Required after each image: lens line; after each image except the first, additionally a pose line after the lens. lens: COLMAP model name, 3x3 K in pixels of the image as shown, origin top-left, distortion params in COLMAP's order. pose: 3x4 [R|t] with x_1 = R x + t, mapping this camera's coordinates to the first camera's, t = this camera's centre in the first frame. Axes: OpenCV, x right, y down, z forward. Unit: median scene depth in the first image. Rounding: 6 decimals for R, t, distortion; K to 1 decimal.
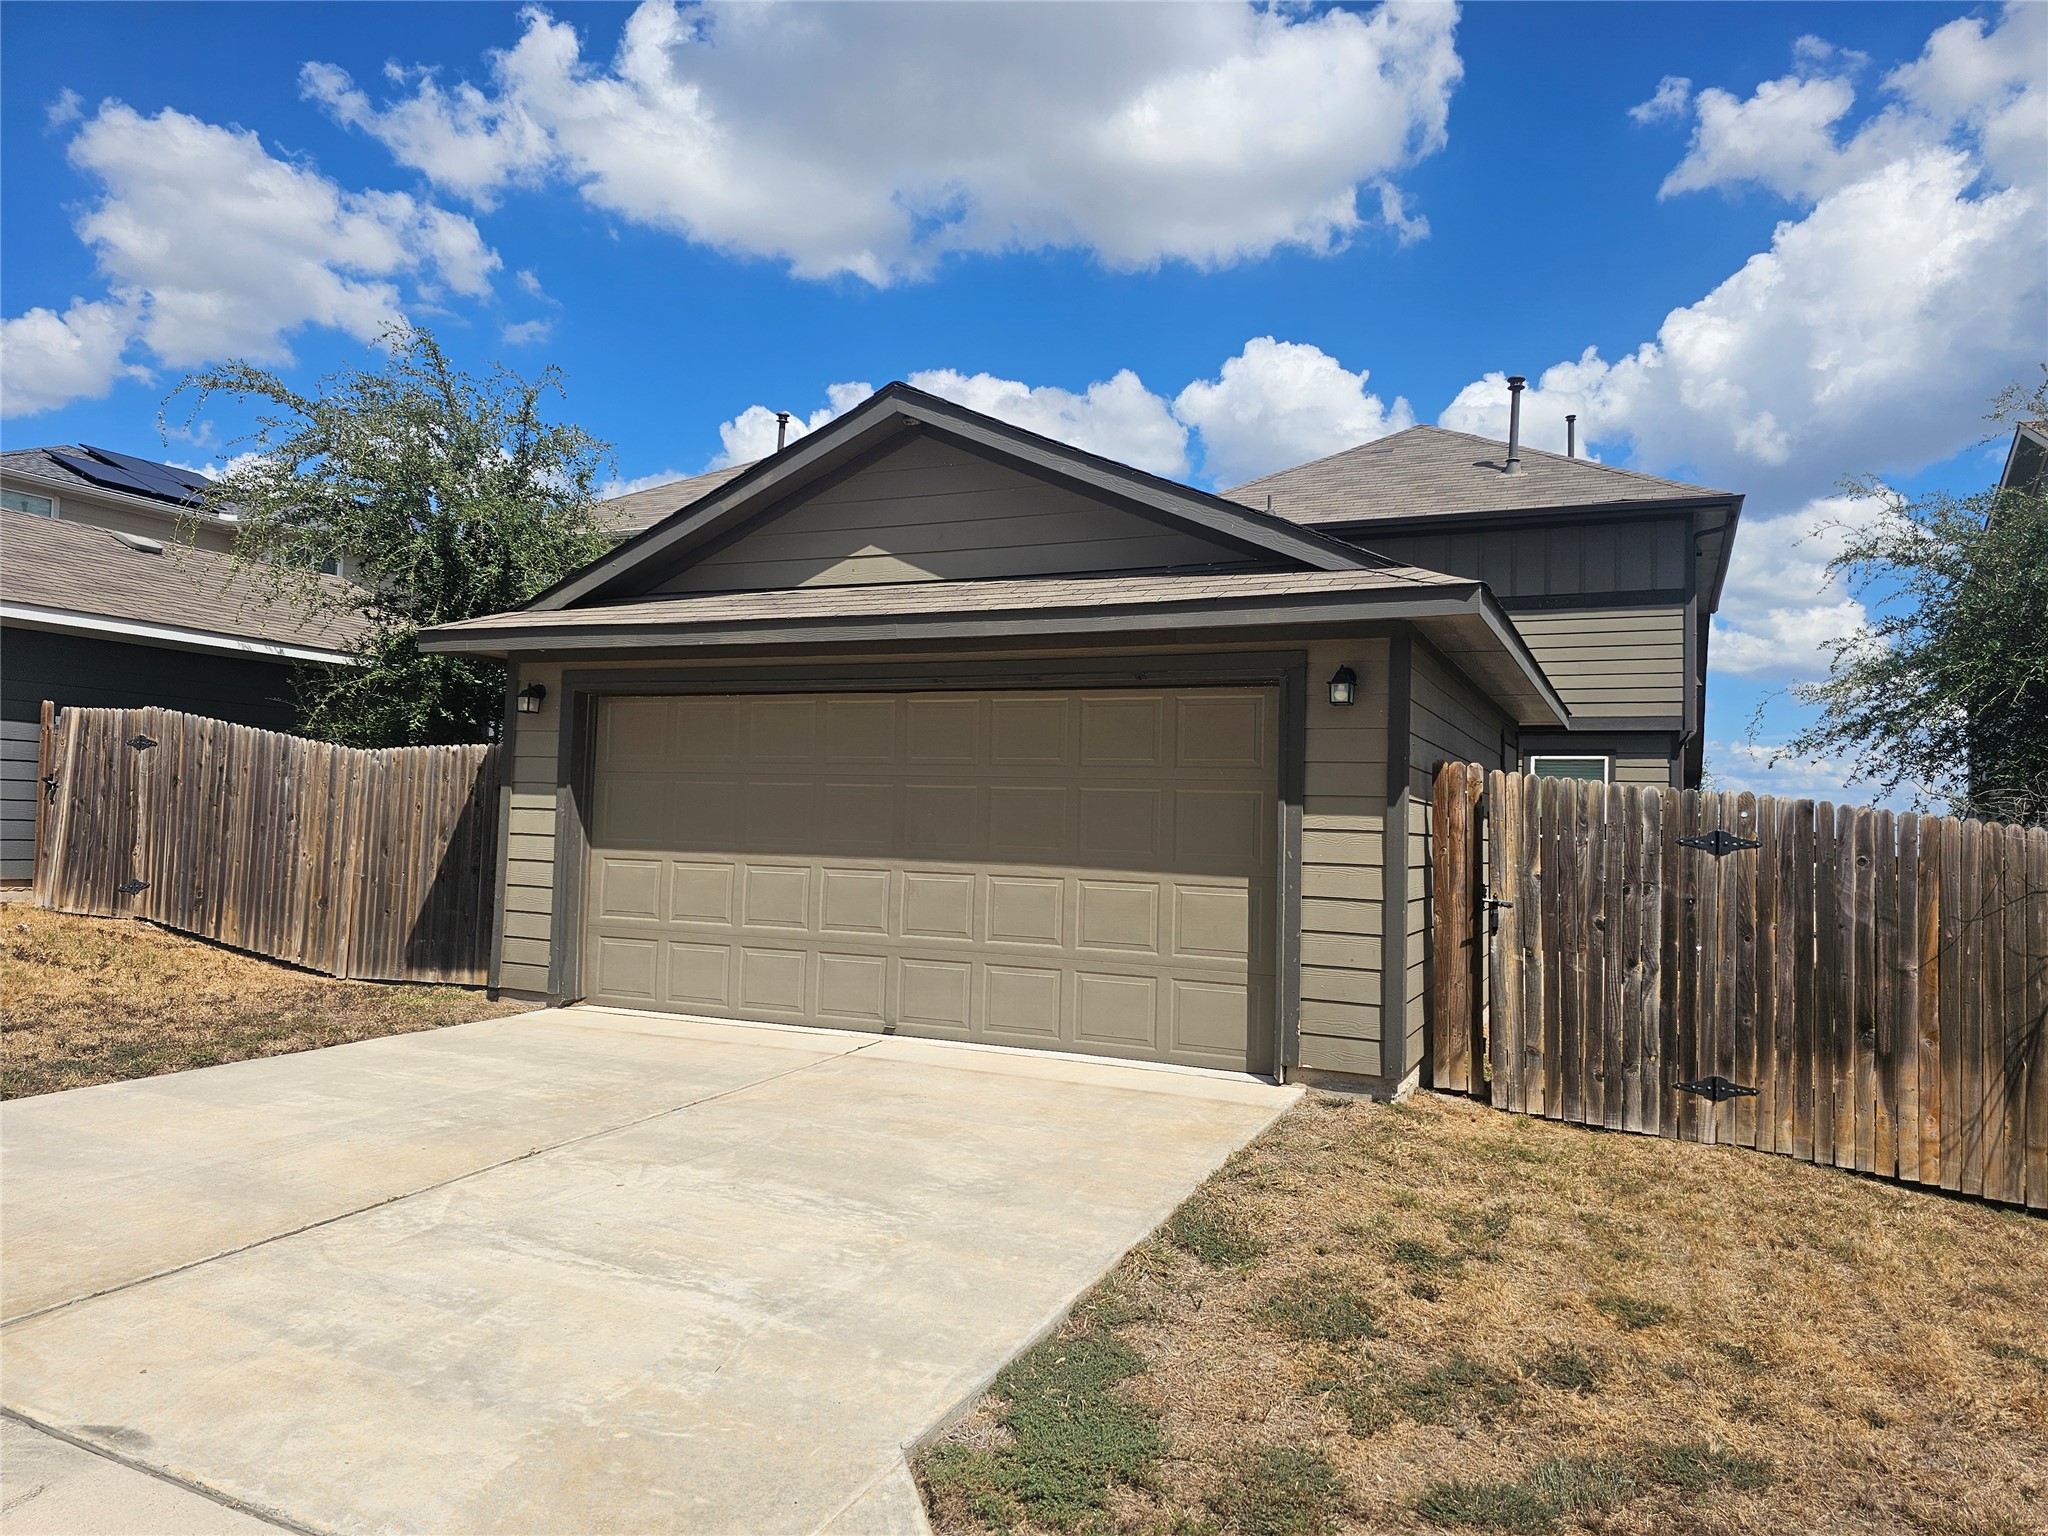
lens RADIAL K [[1384.3, 0, 1029.0], [0, 1384.3, 783.6], [0, 0, 1]] dist [0.093819, -0.105123]
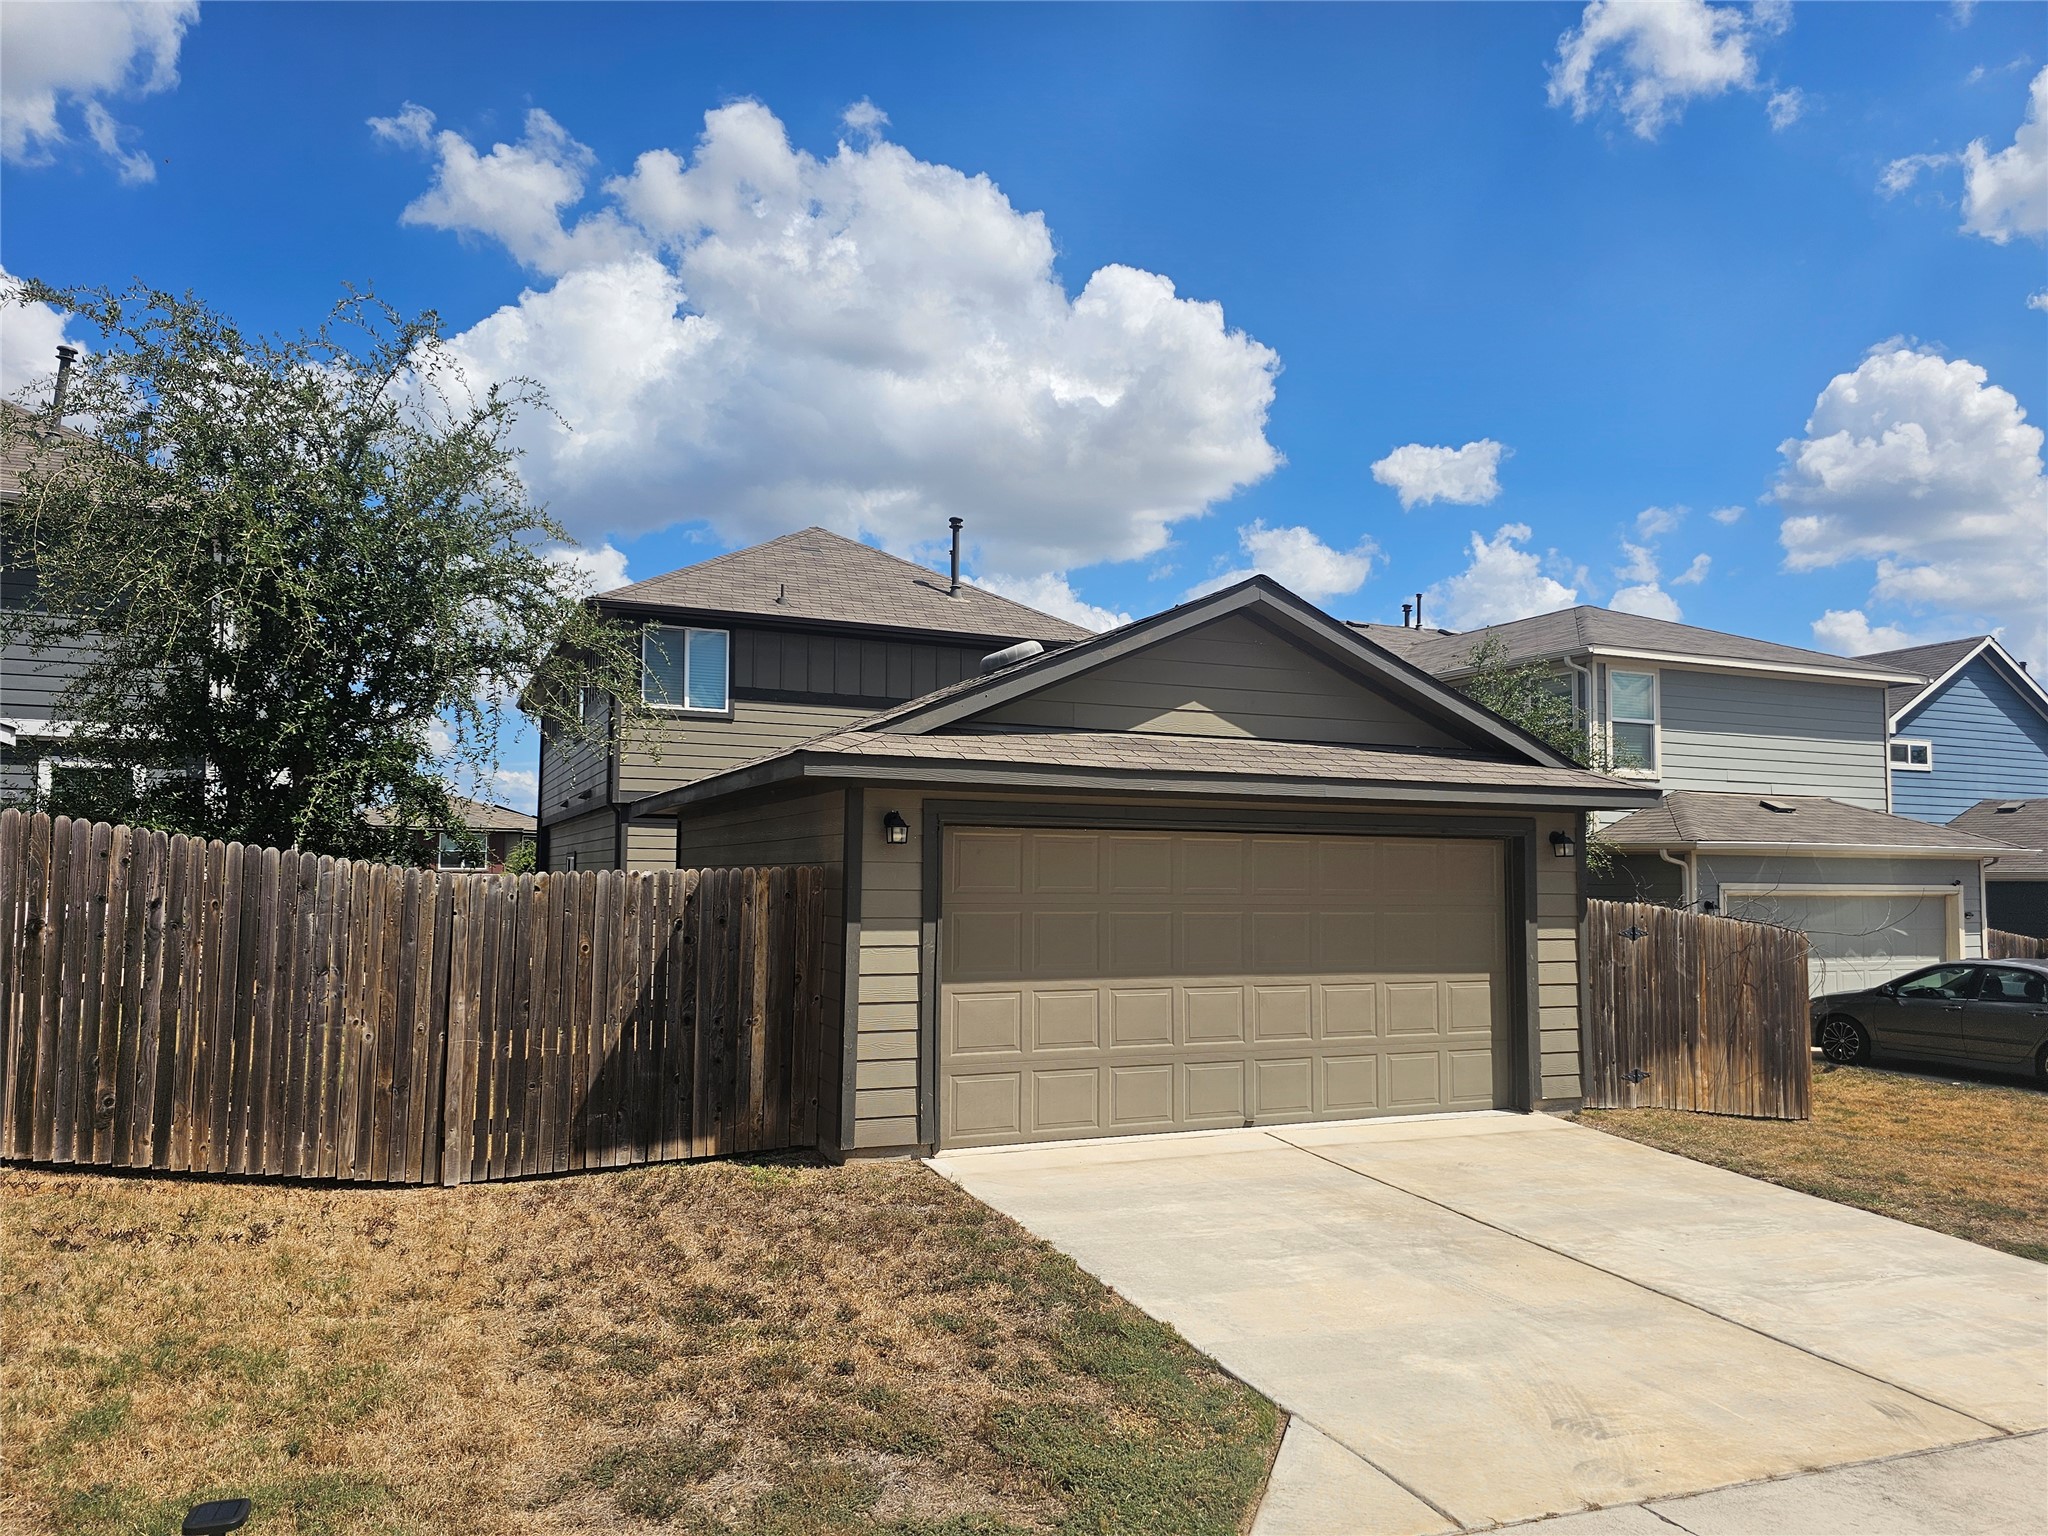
lens RADIAL K [[1384.3, 0, 1029.0], [0, 1384.3, 783.6], [0, 0, 1]] dist [0.093819, -0.105123]
pose [[0.651104, 0.025307, 0.758566, -0.888334], [-0.015527, 0.999679, -0.020024, -0.065251], [-0.758829, 0.001259, 0.651288, 0.295113]]
